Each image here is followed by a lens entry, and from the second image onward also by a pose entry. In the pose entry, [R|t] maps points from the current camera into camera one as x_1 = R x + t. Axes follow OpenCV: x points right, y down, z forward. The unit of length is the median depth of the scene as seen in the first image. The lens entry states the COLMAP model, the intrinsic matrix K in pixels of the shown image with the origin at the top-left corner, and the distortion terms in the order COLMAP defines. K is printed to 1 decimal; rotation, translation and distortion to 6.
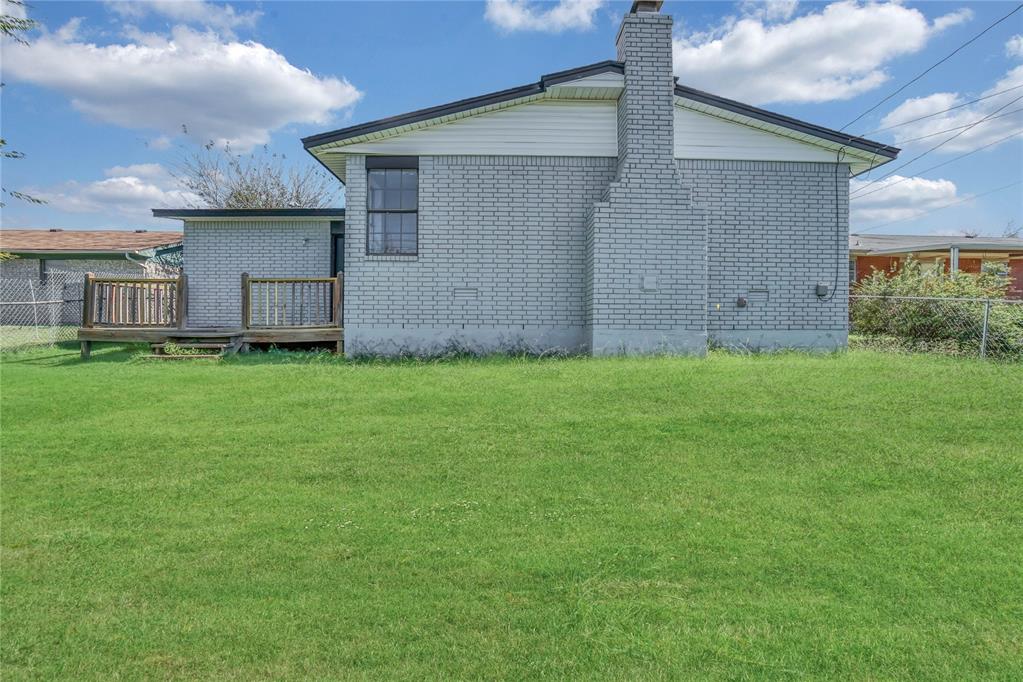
lens RADIAL K [[462.8, 0, 514.4], [0, 462.8, 336.7], [0, 0, 1]] dist [-0.058556, 0.019900]
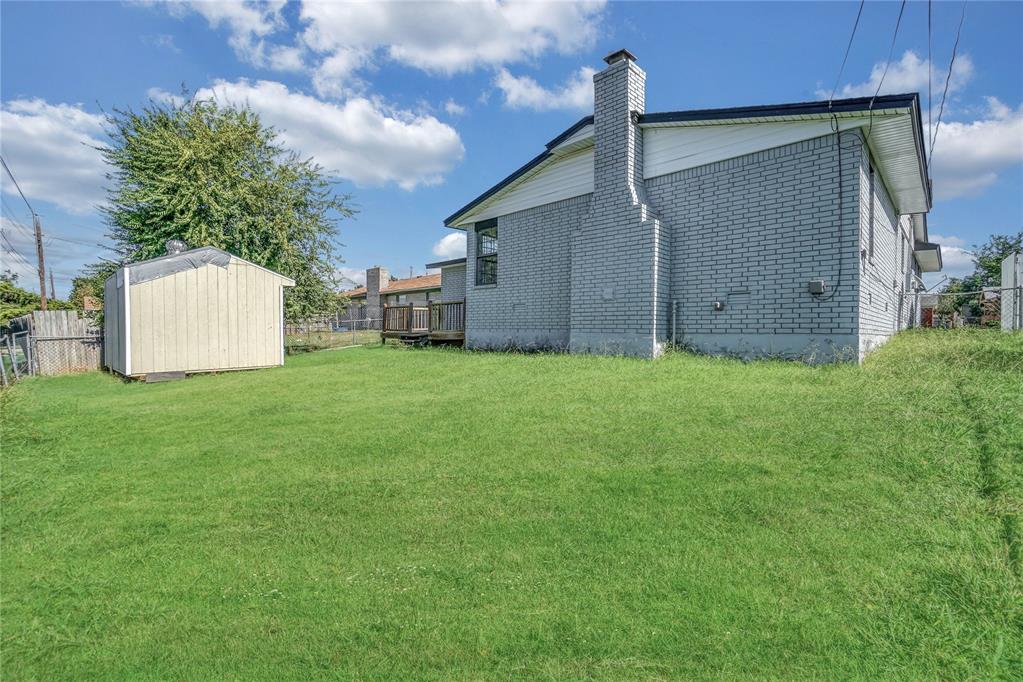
lens RADIAL K [[462.8, 0, 514.4], [0, 462.8, 336.7], [0, 0, 1]] dist [-0.058556, 0.019900]
pose [[0.687881, 0.008679, -0.725771, 0.932337], [-0.015785, 0.999871, -0.003004, 0.001528], [0.725652, 0.013523, 0.687930, 0.003036]]
